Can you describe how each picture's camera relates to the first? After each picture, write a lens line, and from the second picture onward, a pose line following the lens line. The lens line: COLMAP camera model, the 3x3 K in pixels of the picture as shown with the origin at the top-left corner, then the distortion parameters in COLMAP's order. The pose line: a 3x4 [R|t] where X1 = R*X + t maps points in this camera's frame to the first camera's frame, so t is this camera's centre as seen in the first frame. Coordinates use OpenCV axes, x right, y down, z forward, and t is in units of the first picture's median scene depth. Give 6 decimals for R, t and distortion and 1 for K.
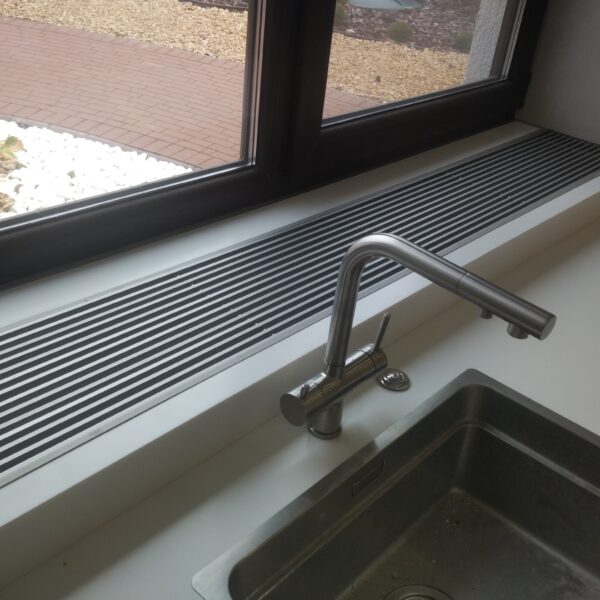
lens RADIAL K [[691.1, 0, 300.0], [0, 691.1, 300.0], [0, 0, 1]] dist [-0.001433, -0.045711]
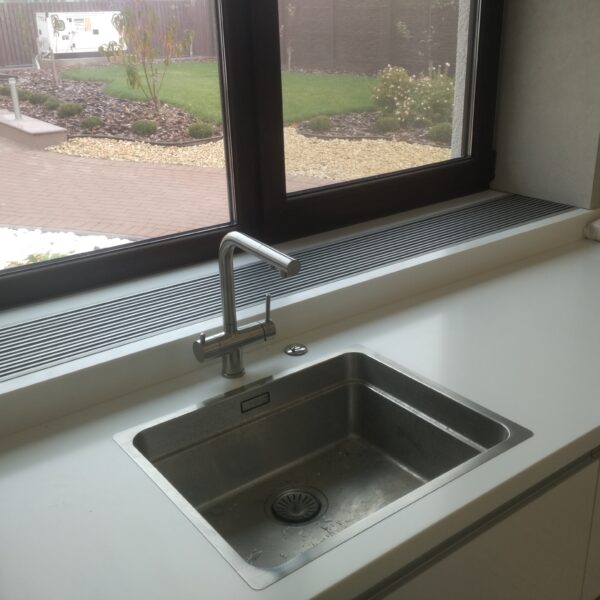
lens RADIAL K [[691.1, 0, 300.0], [0, 691.1, 300.0], [0, 0, 1]] dist [-0.001433, -0.045711]
pose [[0.968176, -0.057115, -0.243668, 0.280020], [0.013122, 0.983857, -0.178477, 0.149973], [0.249928, 0.169600, 0.953295, -0.225513]]
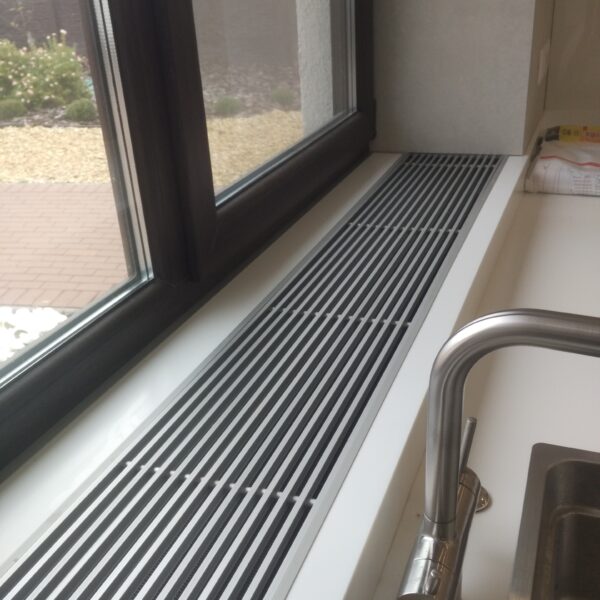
lens RADIAL K [[701.5, 0, 299.1], [0, 701.5, 326.0], [0, 0, 1]] dist [-0.019387, -0.042598]
pose [[0.917963, -0.302047, 0.257123, -0.068827], [0.319786, 0.947040, -0.029175, -0.038342], [-0.234694, 0.109006, 0.965938, 0.122286]]
